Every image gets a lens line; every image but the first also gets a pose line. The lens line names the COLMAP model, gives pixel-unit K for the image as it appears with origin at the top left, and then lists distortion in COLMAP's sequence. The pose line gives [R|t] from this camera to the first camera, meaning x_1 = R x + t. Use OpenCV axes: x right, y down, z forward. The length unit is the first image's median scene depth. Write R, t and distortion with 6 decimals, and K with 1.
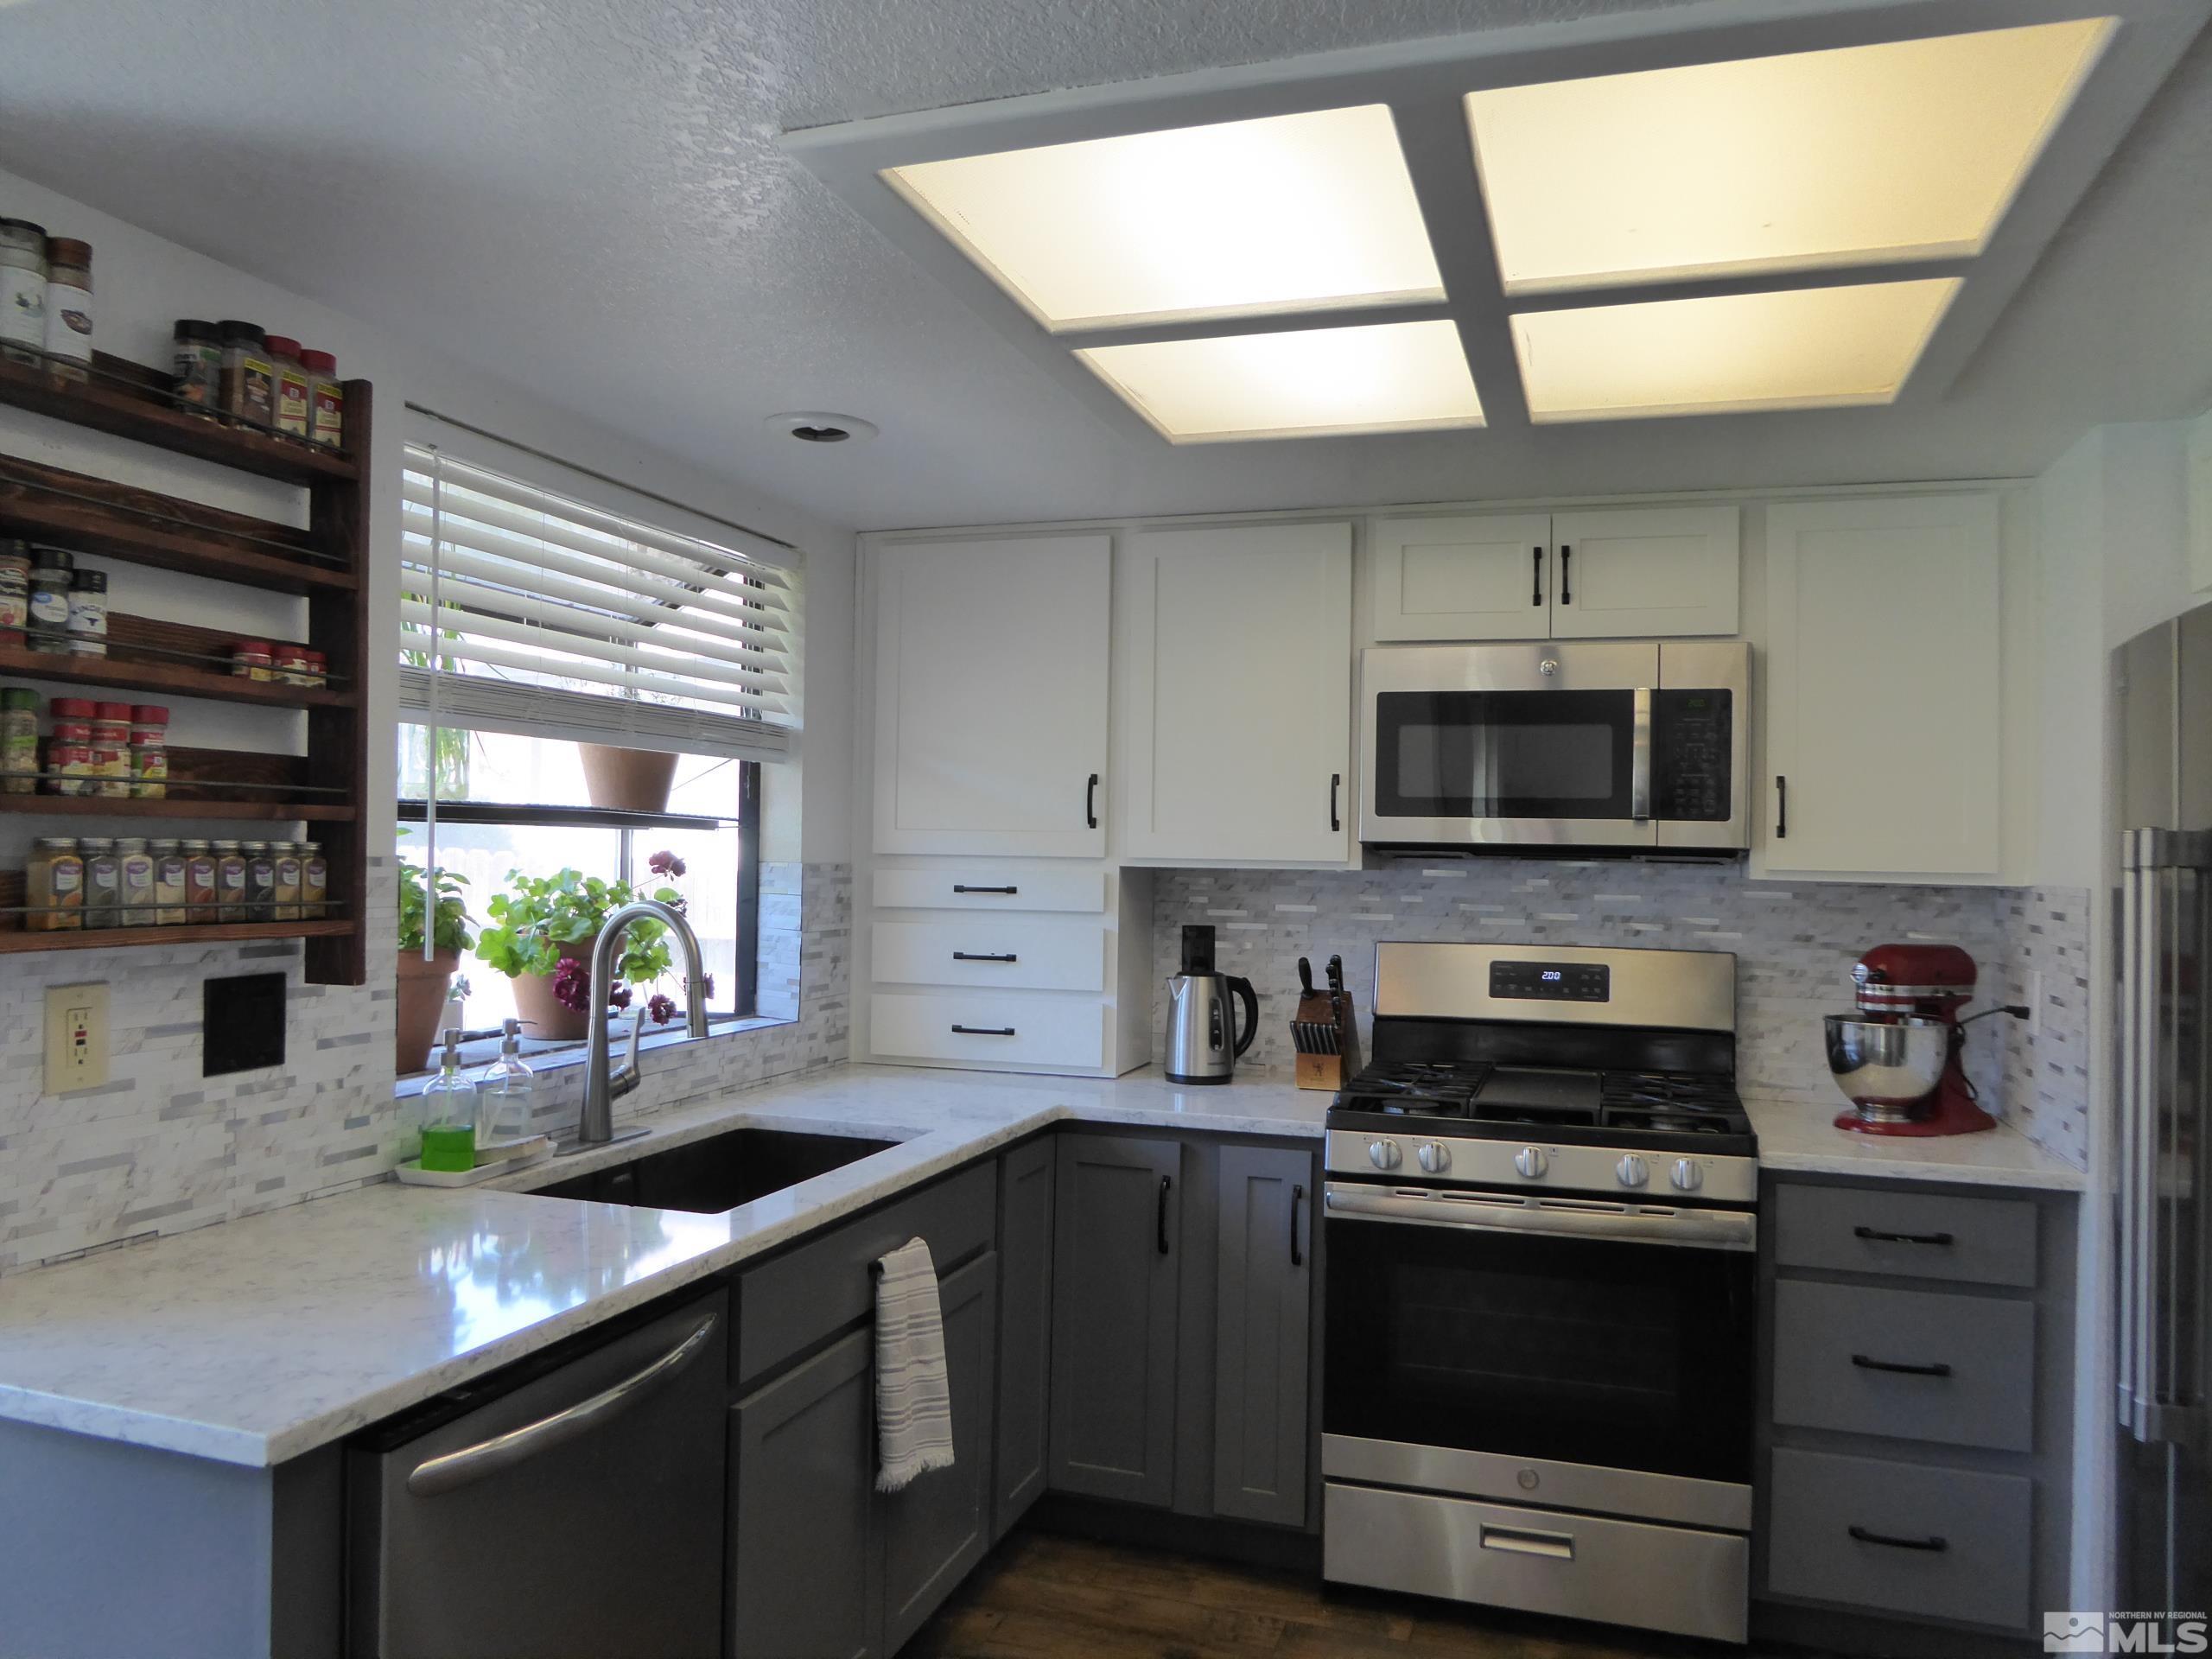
lens RADIAL K [[1567.9, 0, 1109.3], [0, 1567.9, 821.9], [0, 0, 1]] dist [-0.042339, 0.015731]
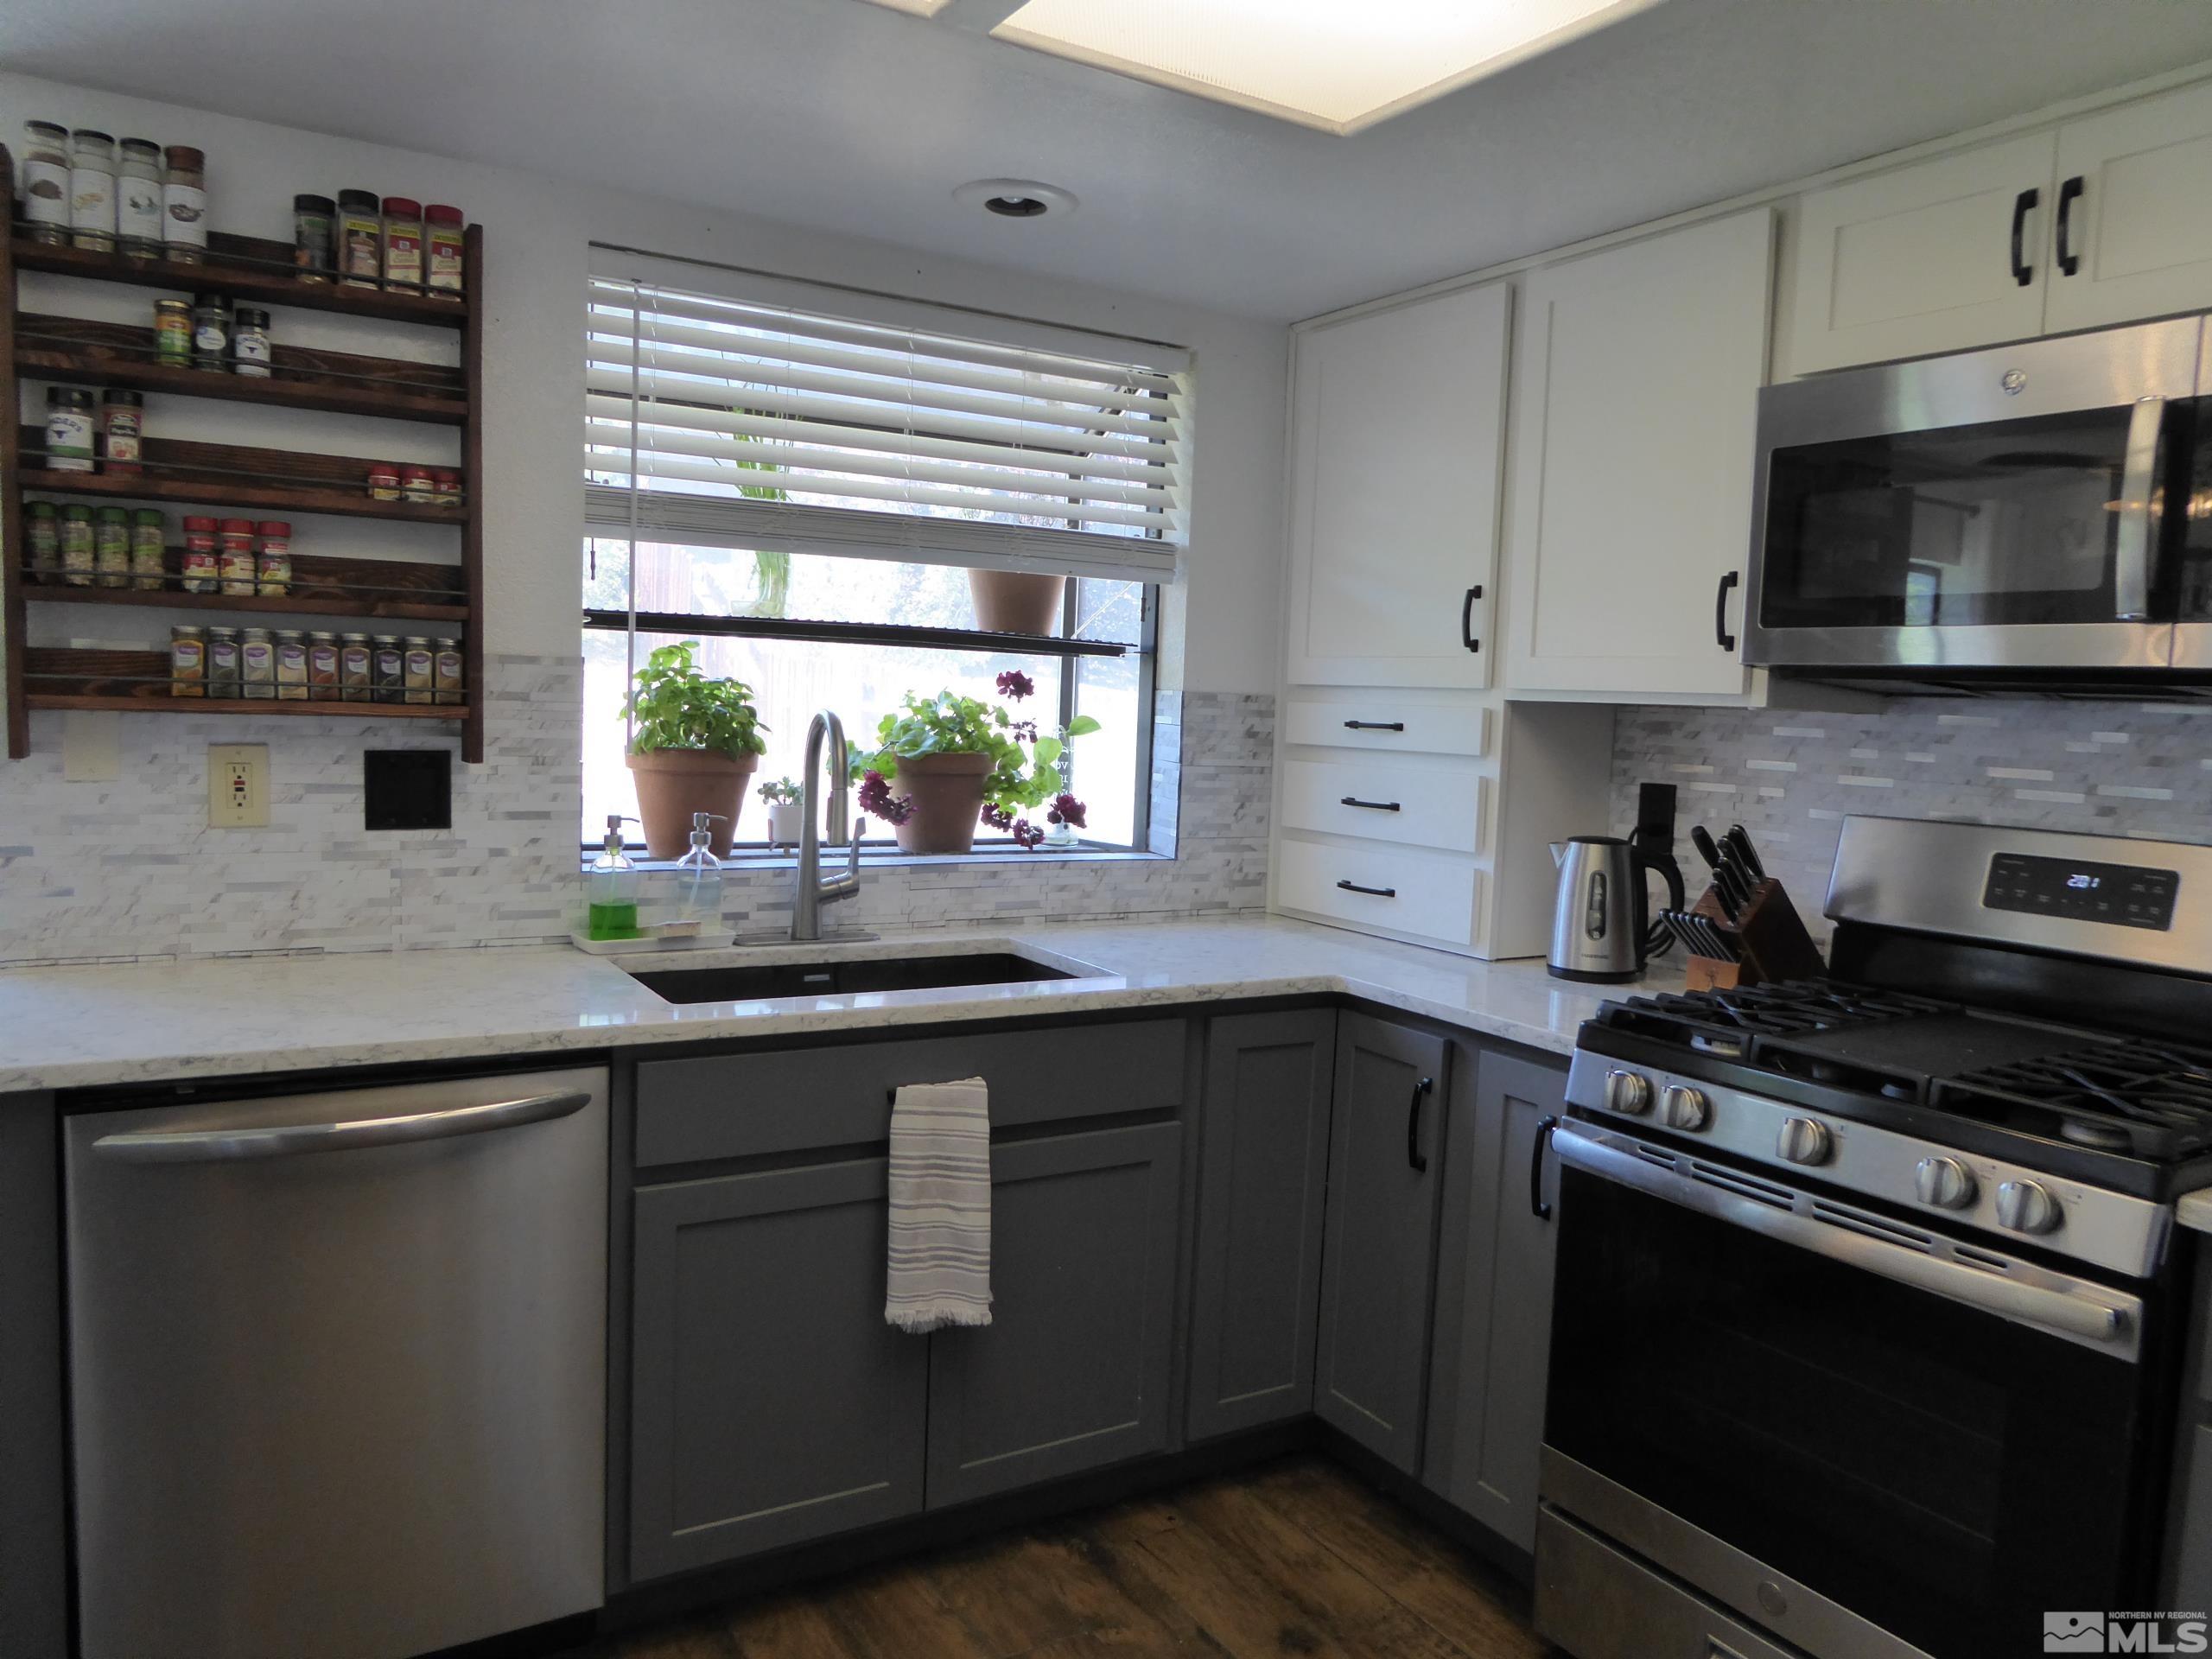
lens RADIAL K [[1567.9, 0, 1115.2], [0, 1567.9, 821.8], [0, 0, 1]] dist [-0.042339, 0.015731]
pose [[0.760414, 0.064751, -0.646203, 0.505557], [-0.015302, 0.996527, 0.081848, 0.037572], [0.649259, -0.052350, 0.758764, 0.348060]]
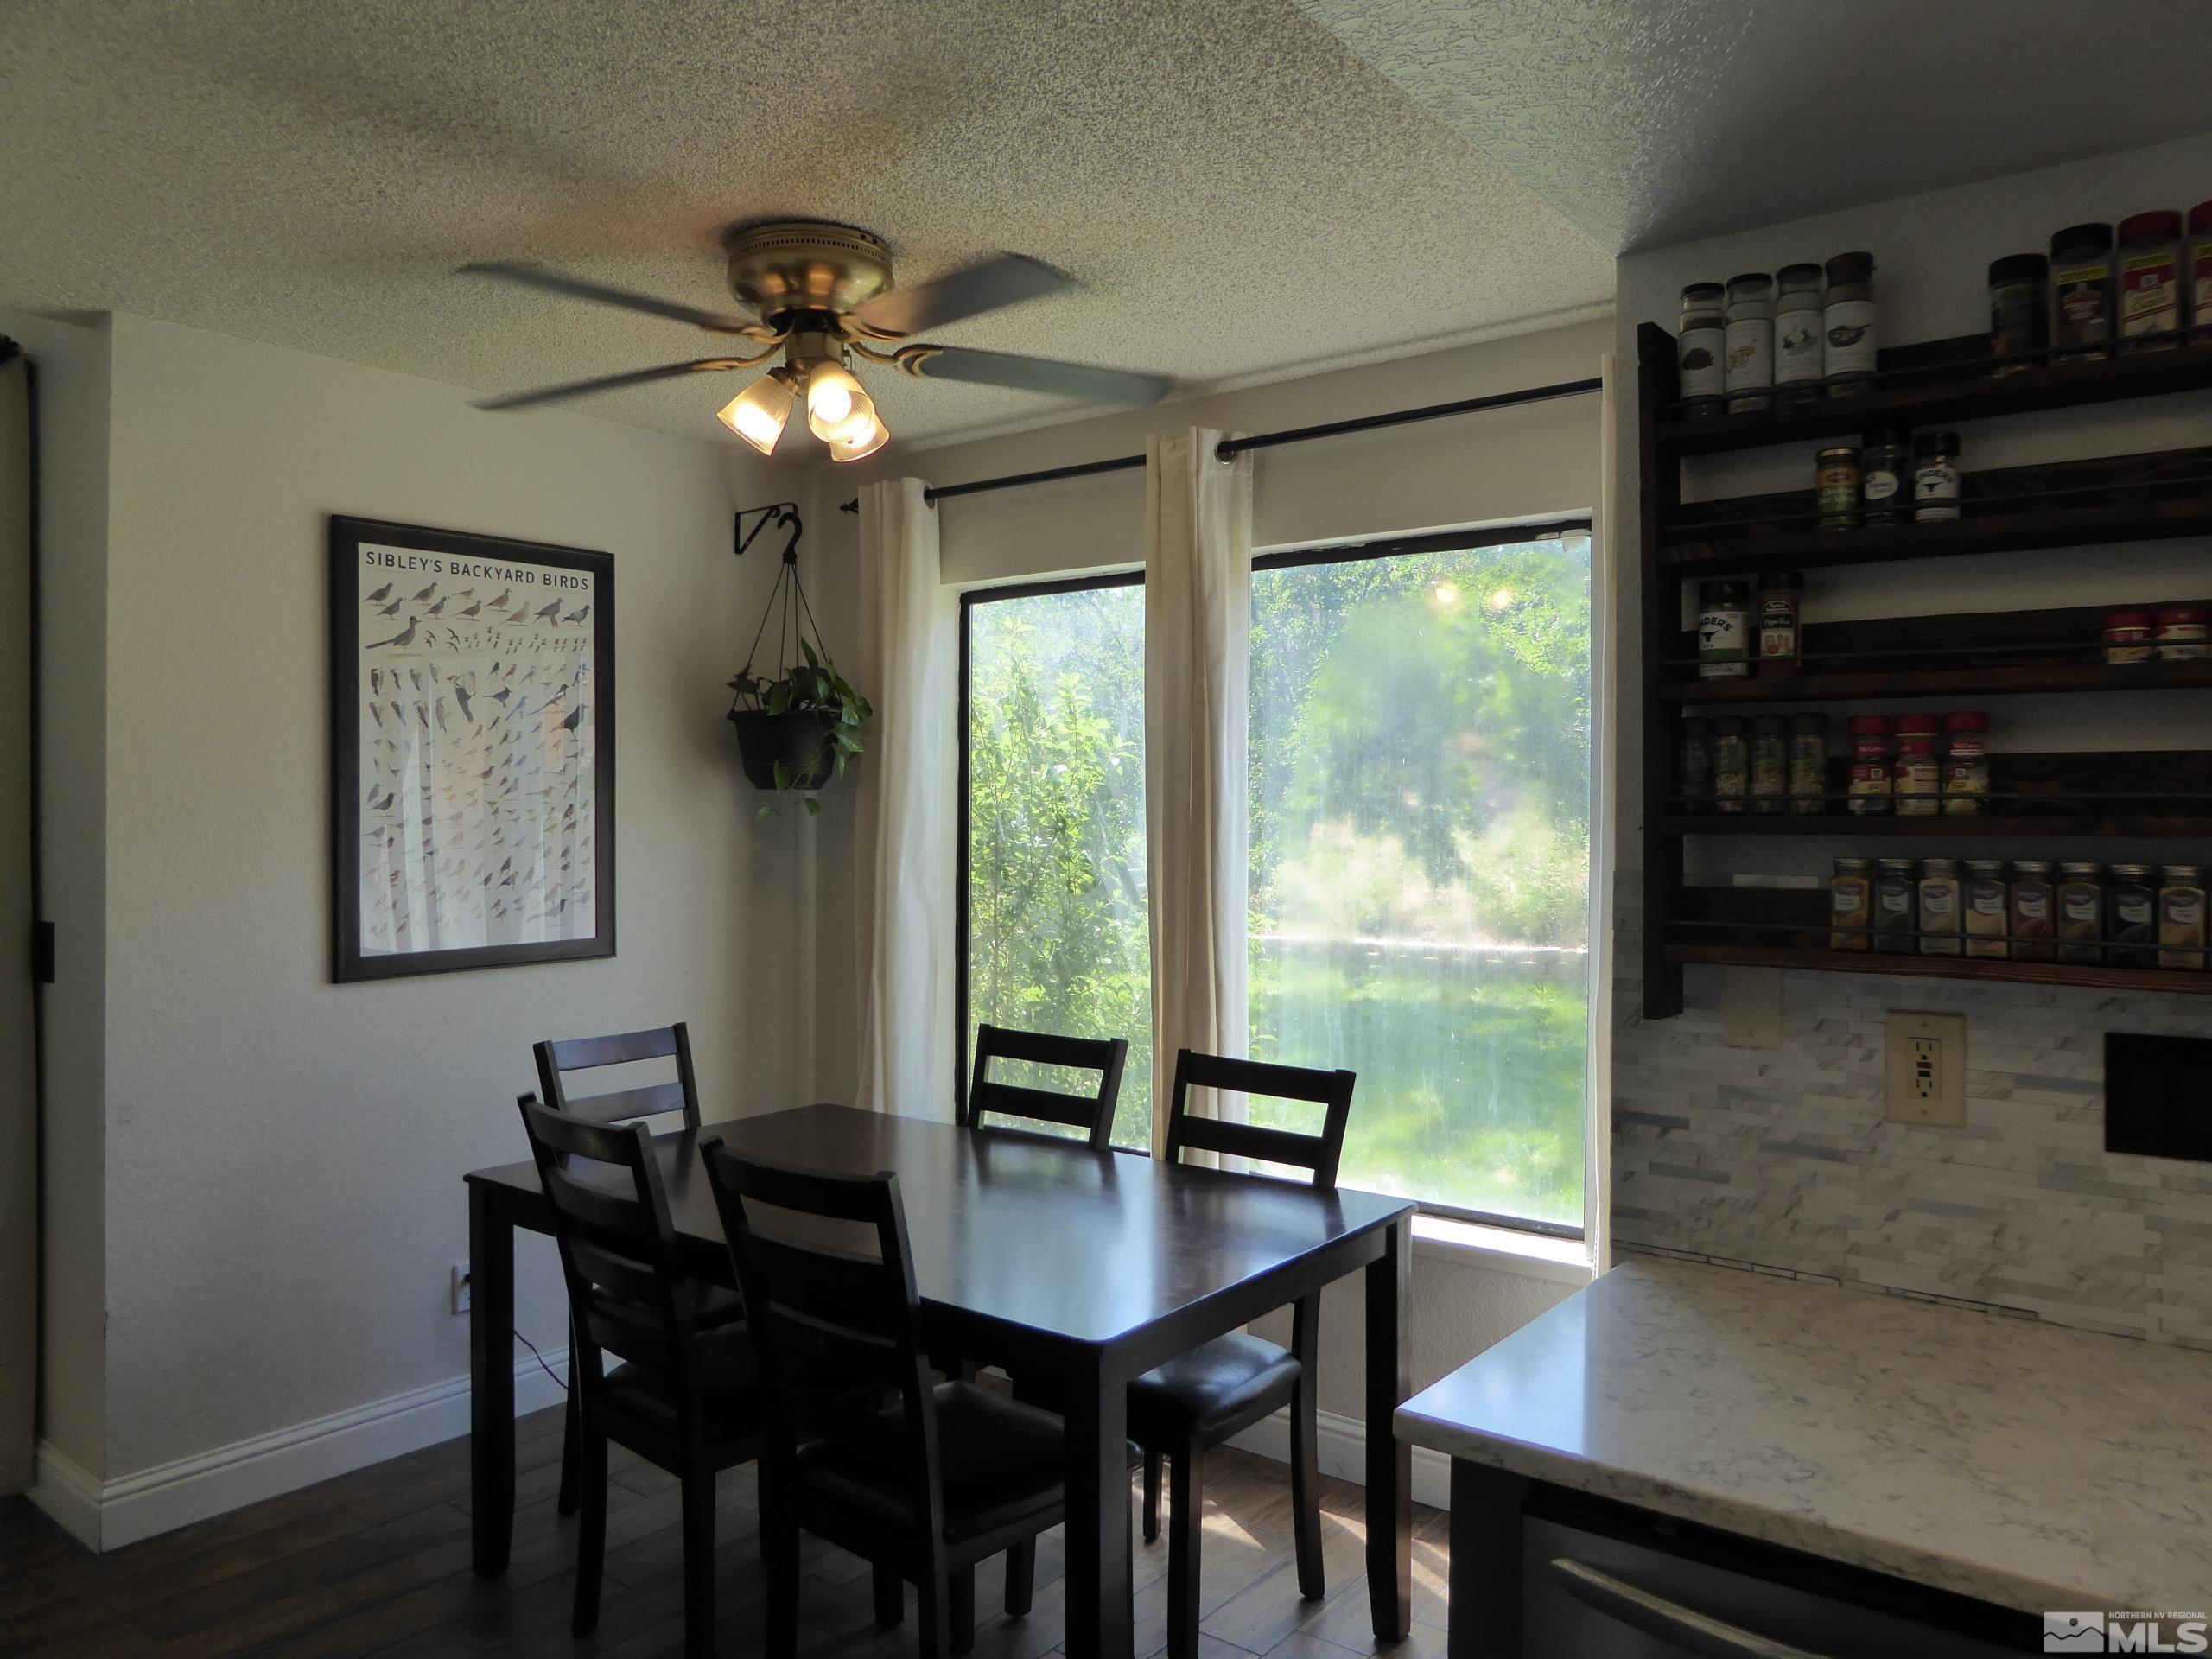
lens RADIAL K [[1567.9, 0, 1102.0], [0, 1567.9, 819.8], [0, 0, 1]] dist [-0.042339, 0.015731]
pose [[-0.349255, -0.015043, -0.936907, 0.284738], [0.004742, 0.999830, -0.017821, 0.000869], [0.937016, -0.010667, -0.349124, 0.605412]]
